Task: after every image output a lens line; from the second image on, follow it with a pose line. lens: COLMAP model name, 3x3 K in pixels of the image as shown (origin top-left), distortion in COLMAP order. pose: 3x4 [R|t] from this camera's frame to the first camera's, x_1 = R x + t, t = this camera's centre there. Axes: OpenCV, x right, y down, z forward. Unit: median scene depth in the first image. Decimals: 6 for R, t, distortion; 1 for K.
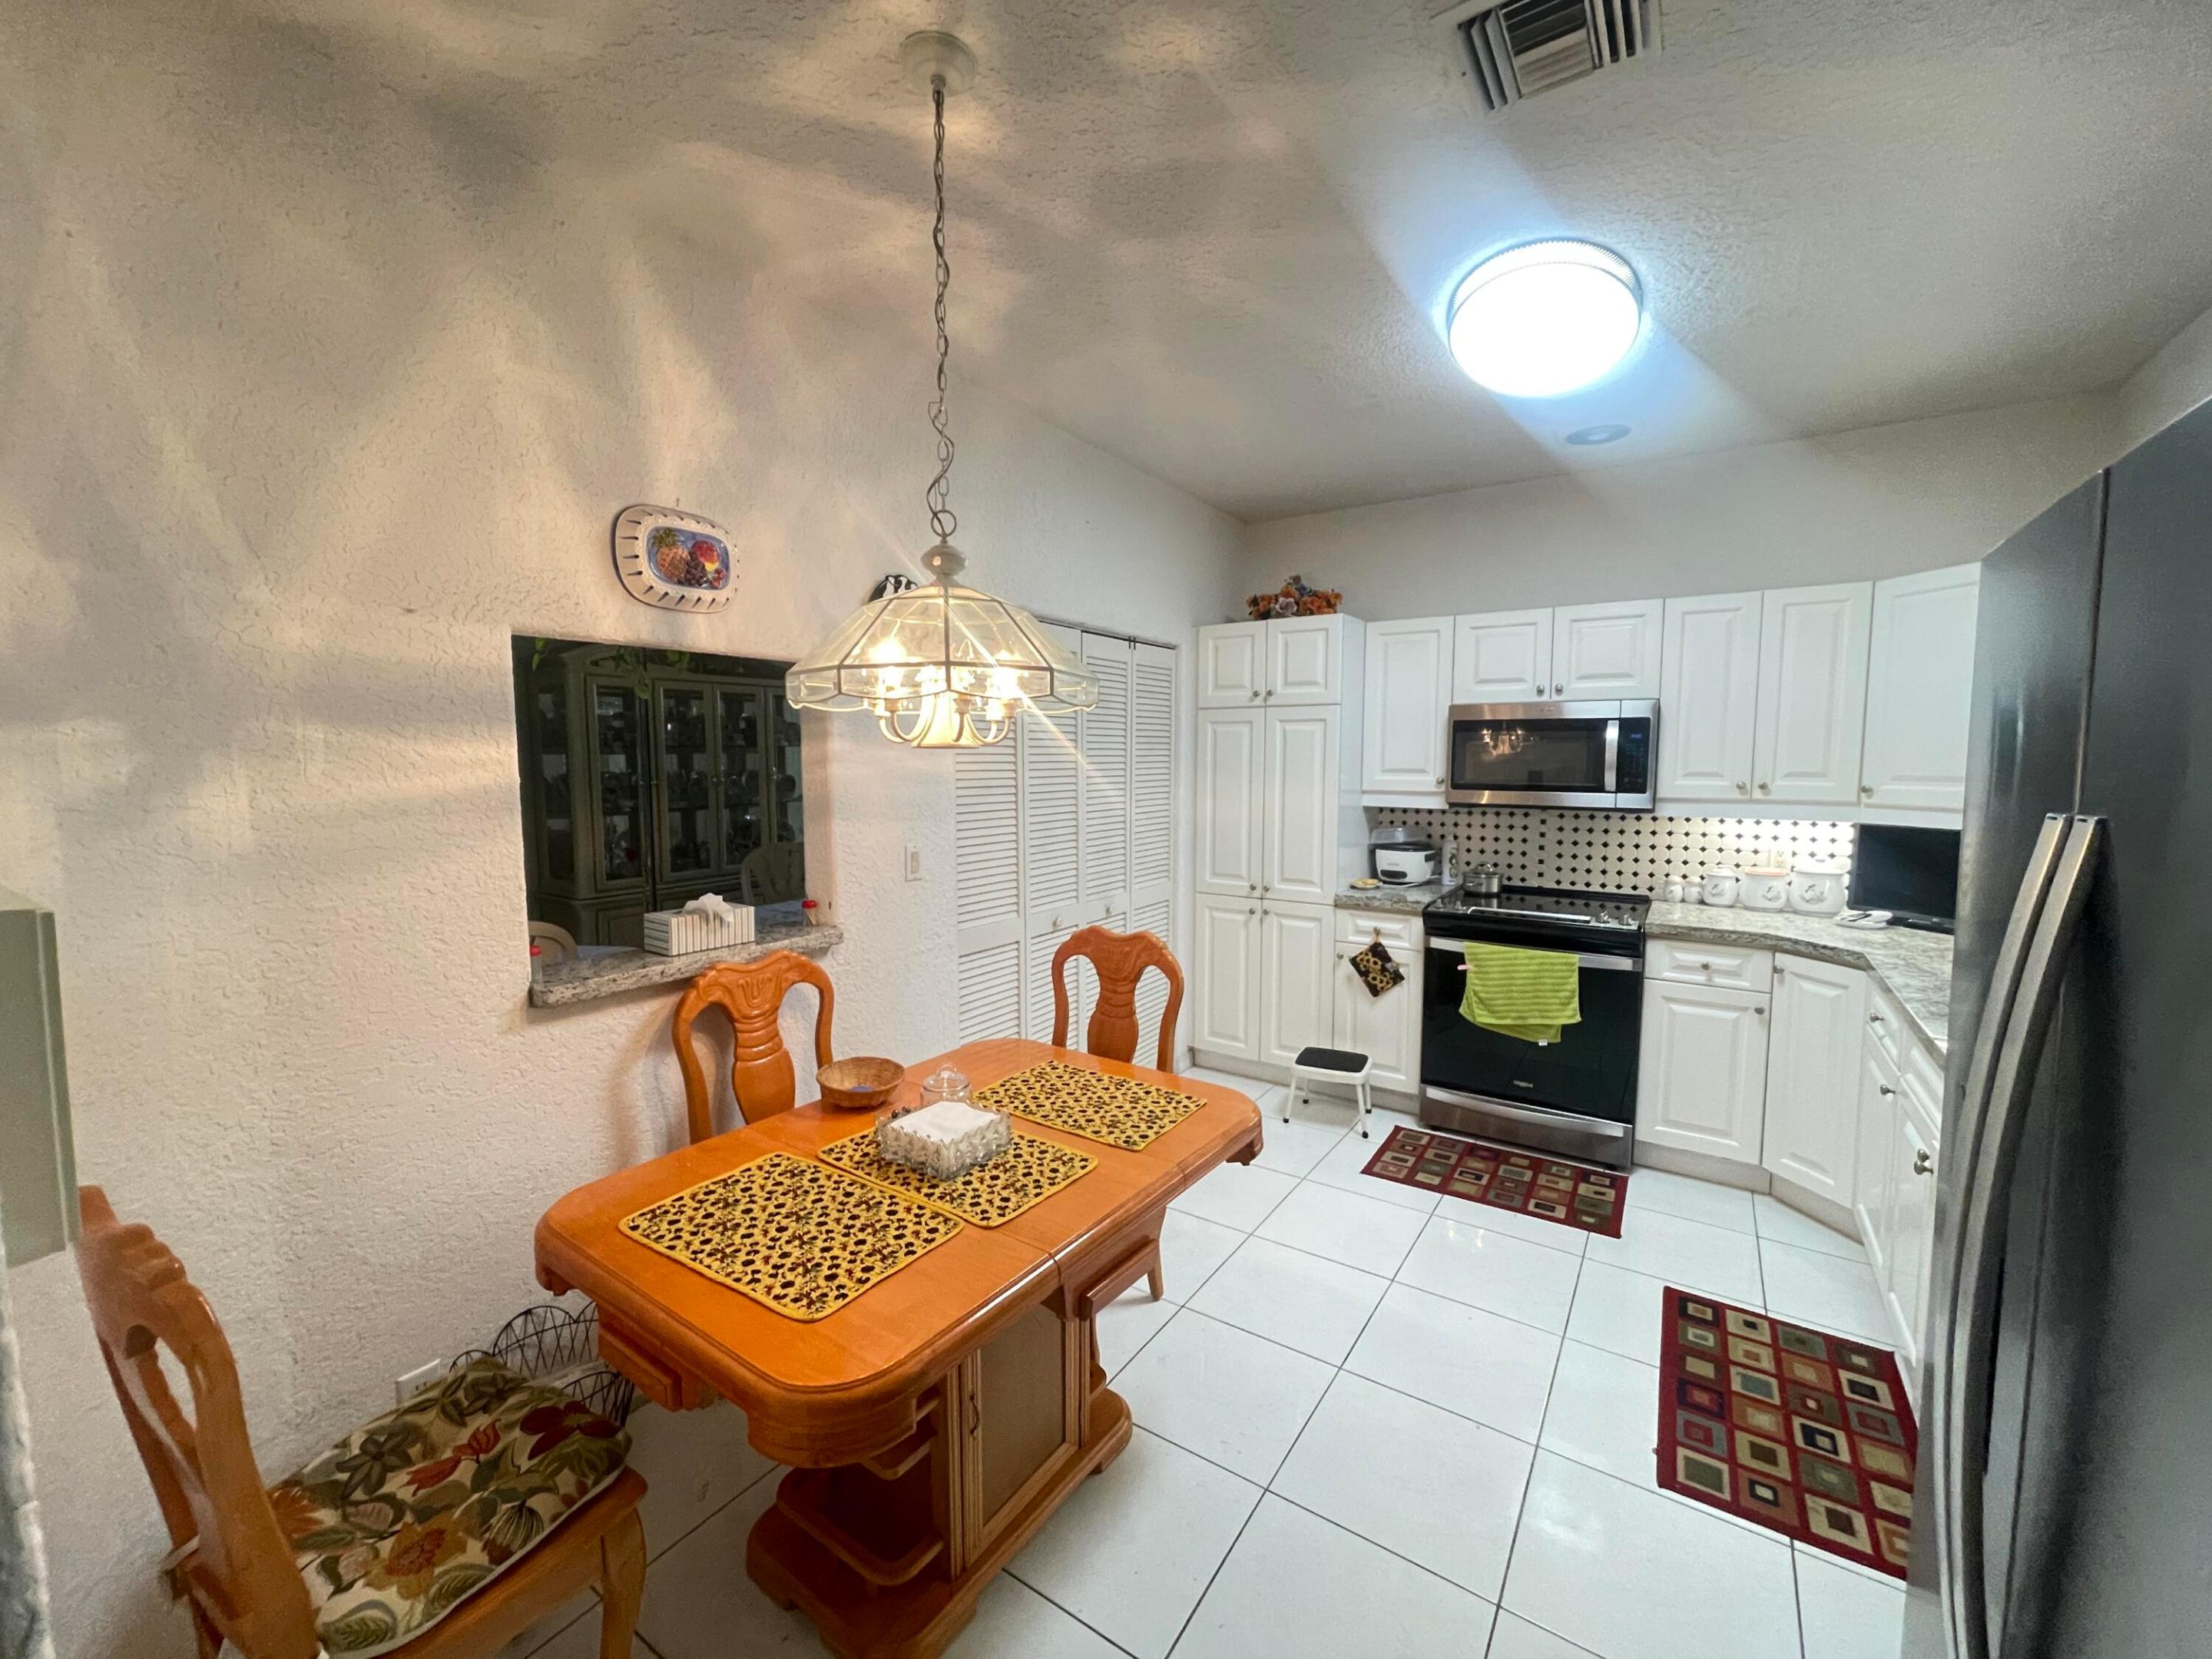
lens RADIAL K [[893.5, 0, 1104.2], [0, 893.5, 830.4], [0, 0, 1]] dist [-0.001129, -0.000353]
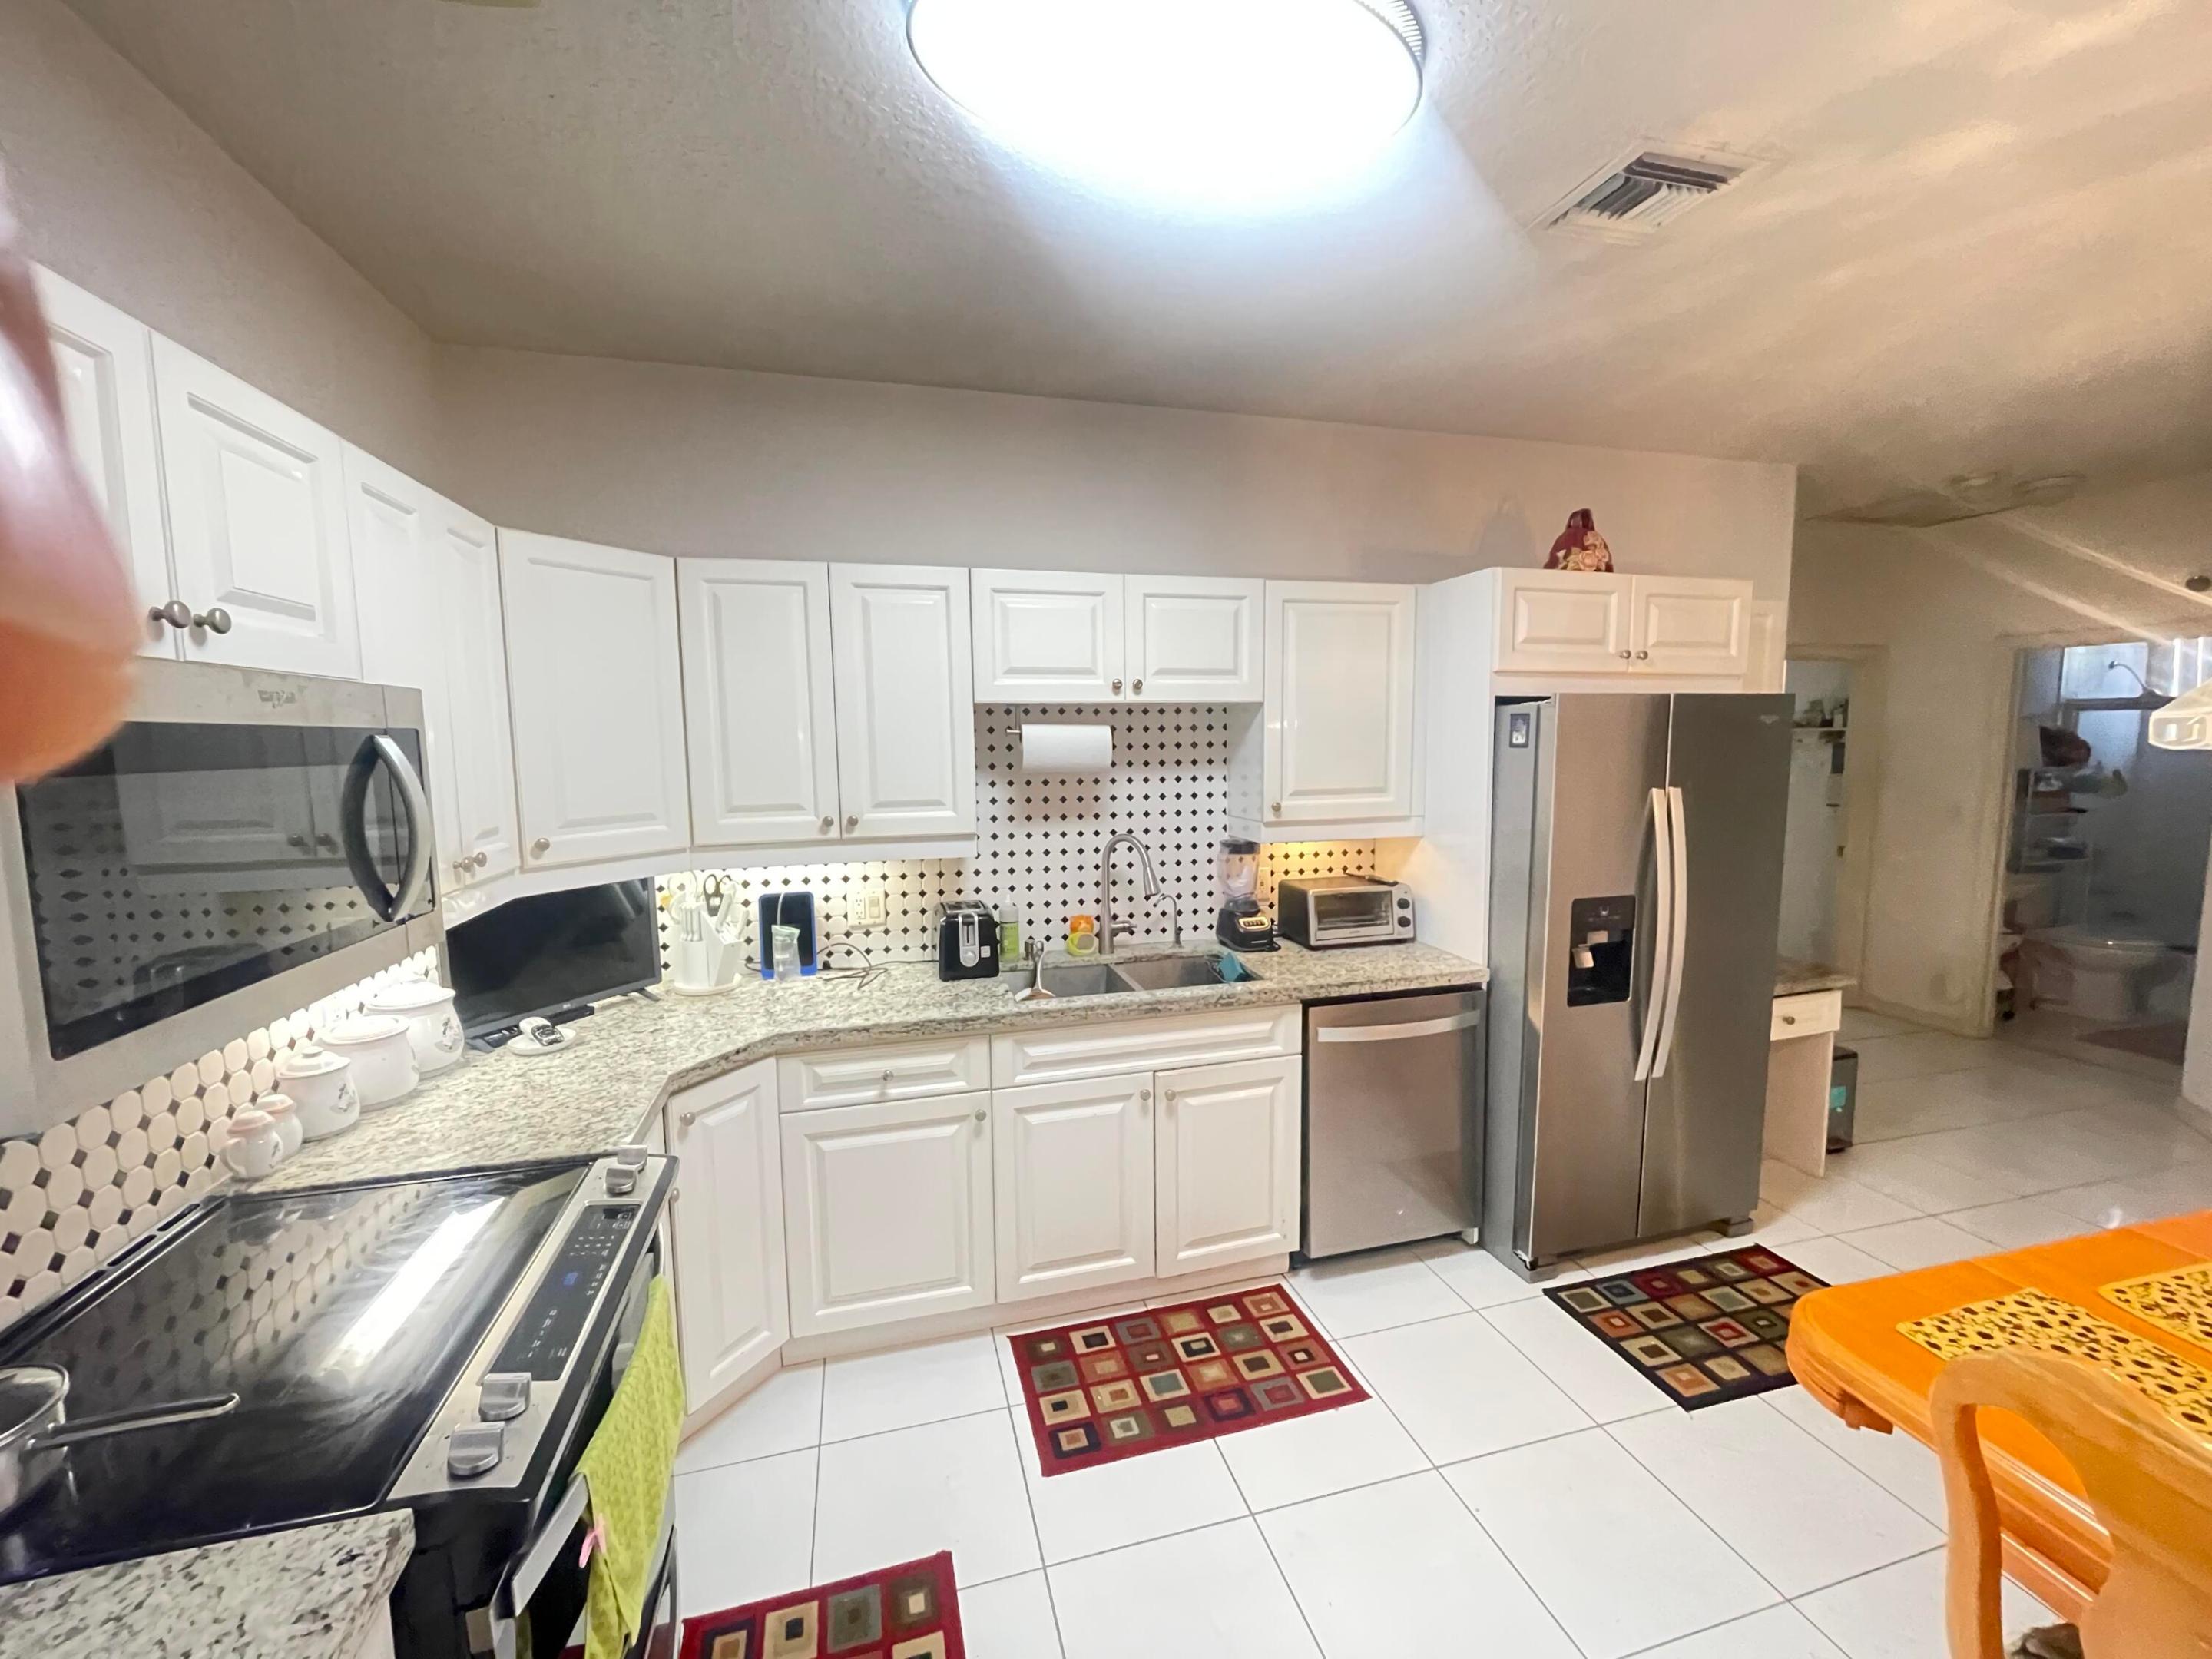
lens RADIAL K [[893.5, 0, 1104.2], [0, 893.5, 830.4], [0, 0, 1]] dist [-0.001129, -0.000353]
pose [[-0.754612, -0.062895, 0.653151, 0.086905], [0.064867, 0.983370, 0.169637, -0.125371], [-0.652958, 0.170378, -0.737982, 1.064937]]
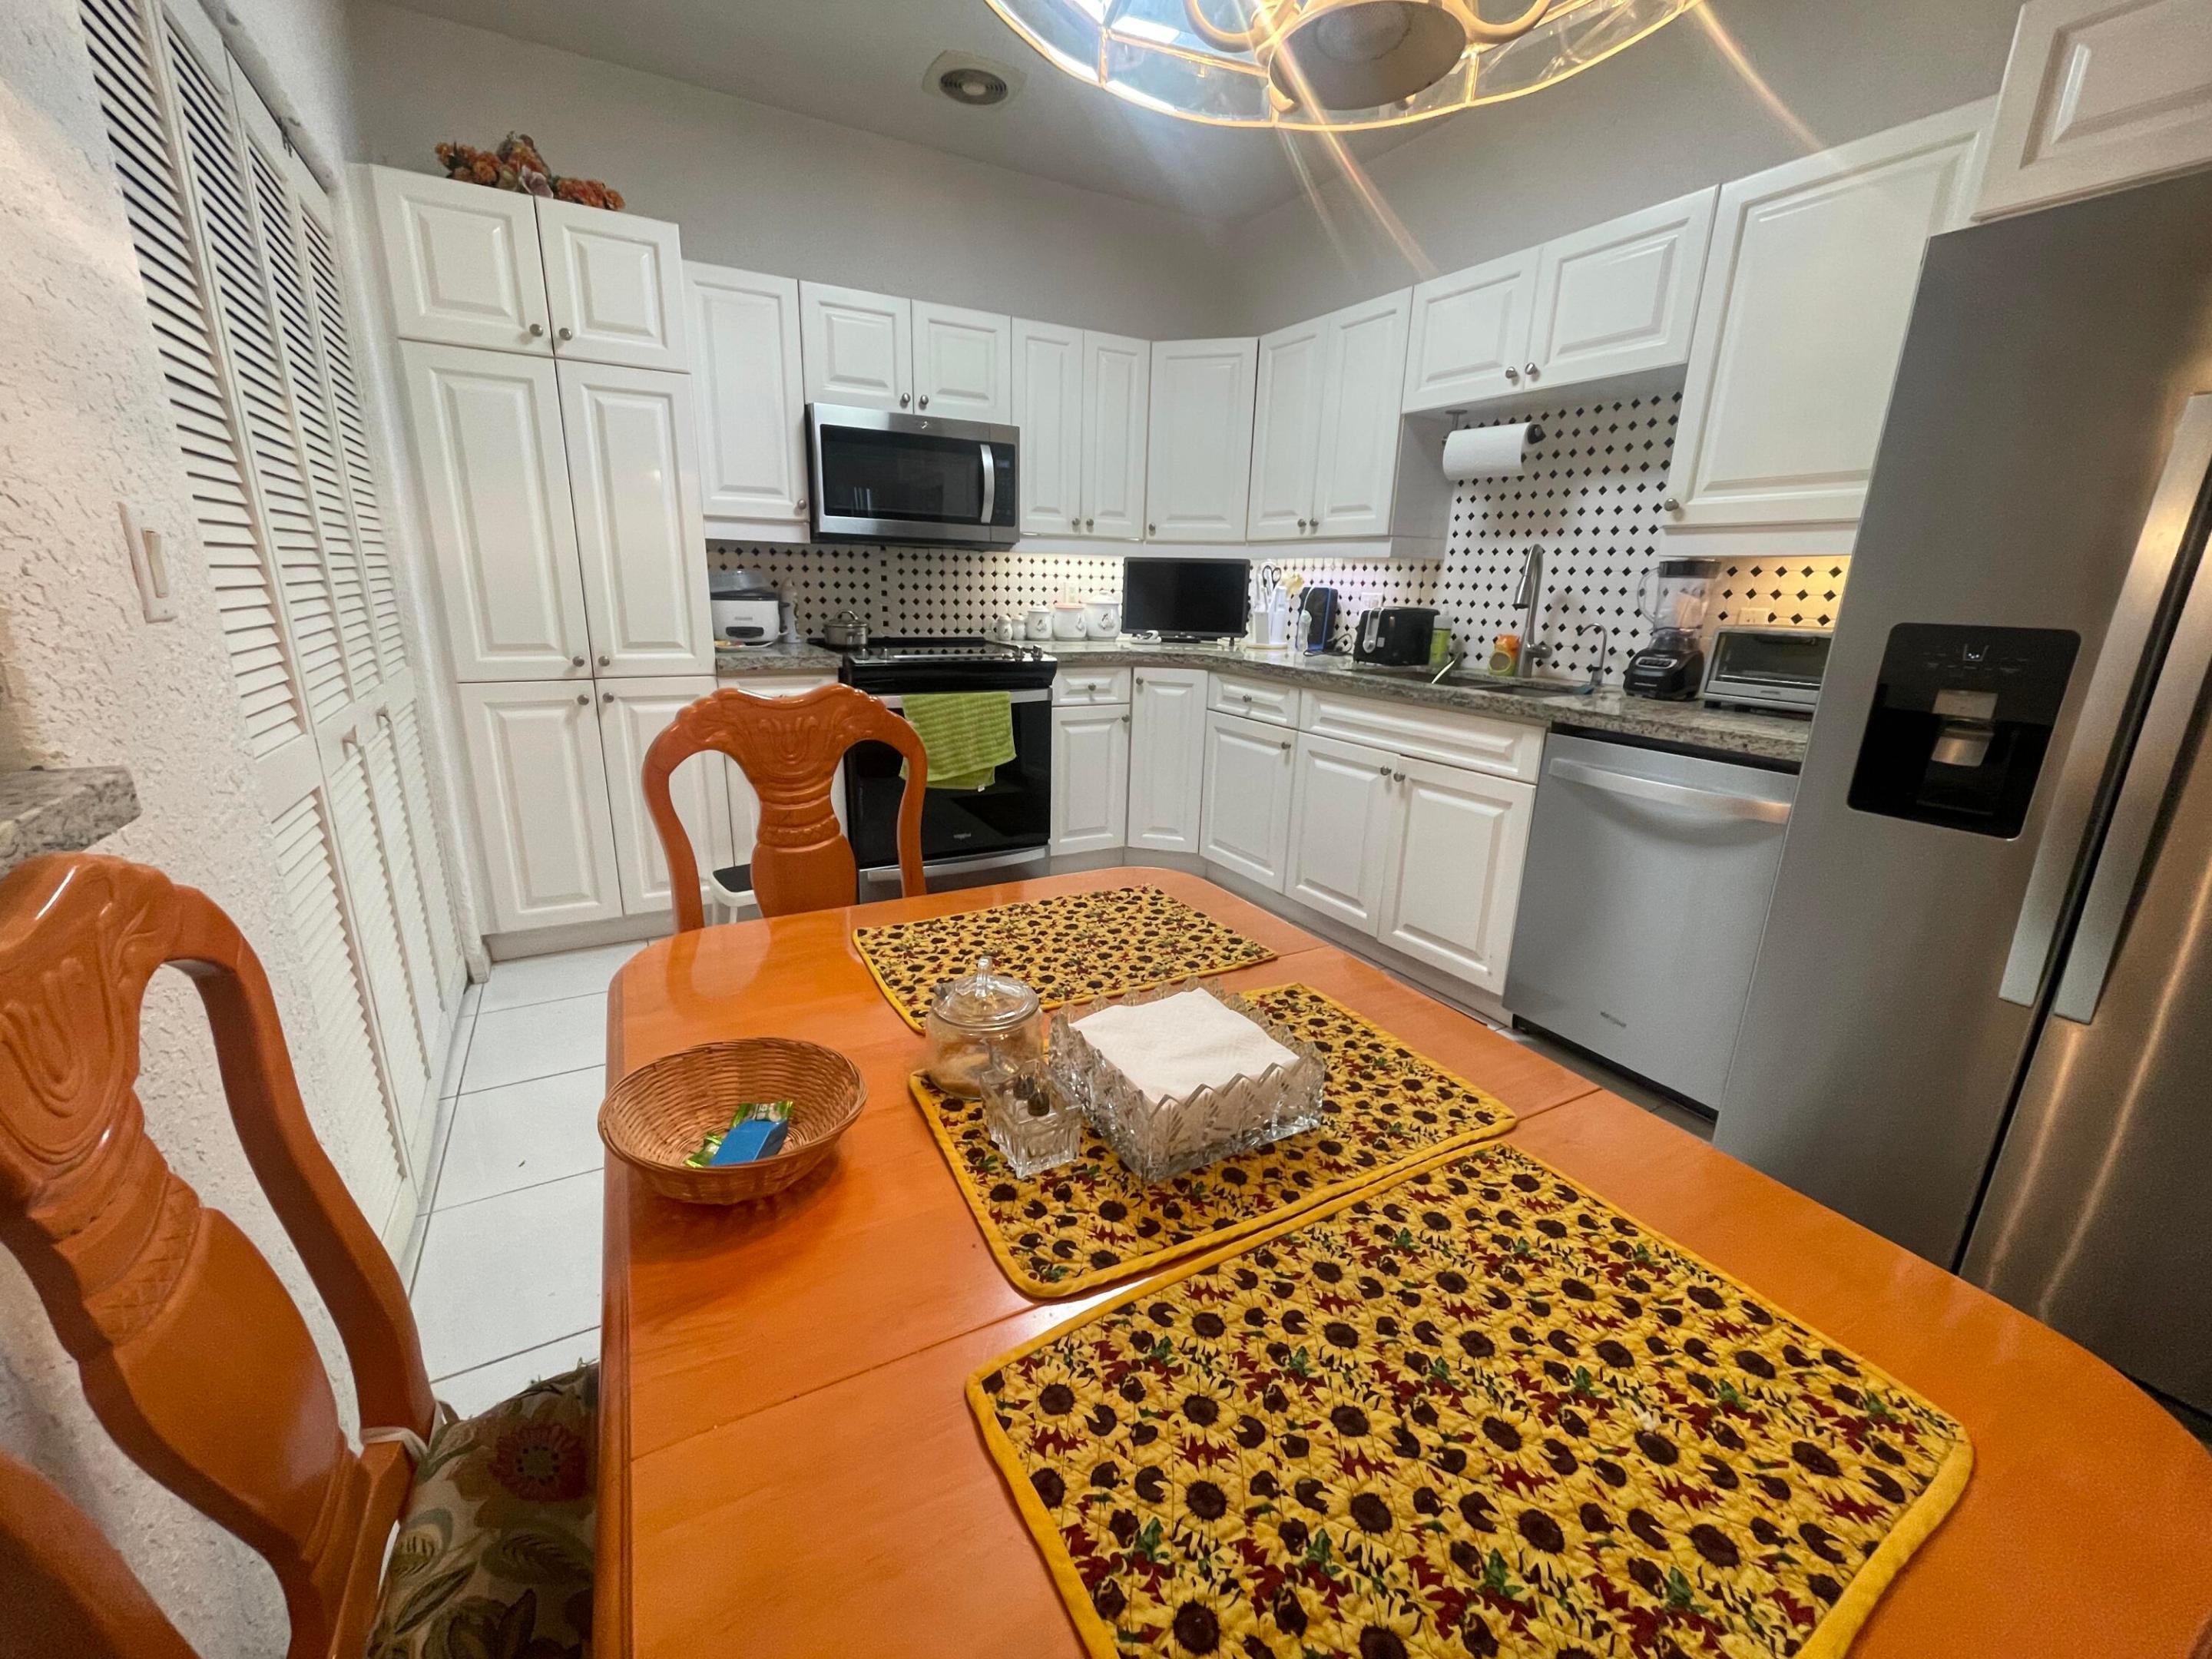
lens RADIAL K [[893.5, 0, 1104.2], [0, 893.5, 830.4], [0, 0, 1]] dist [-0.001129, -0.000353]
pose [[0.450265, -0.232978, 0.861964, -0.286214], [0.048913, 0.970346, 0.236722, 0.055902], [-0.891554, -0.064426, 0.448308, 0.423918]]
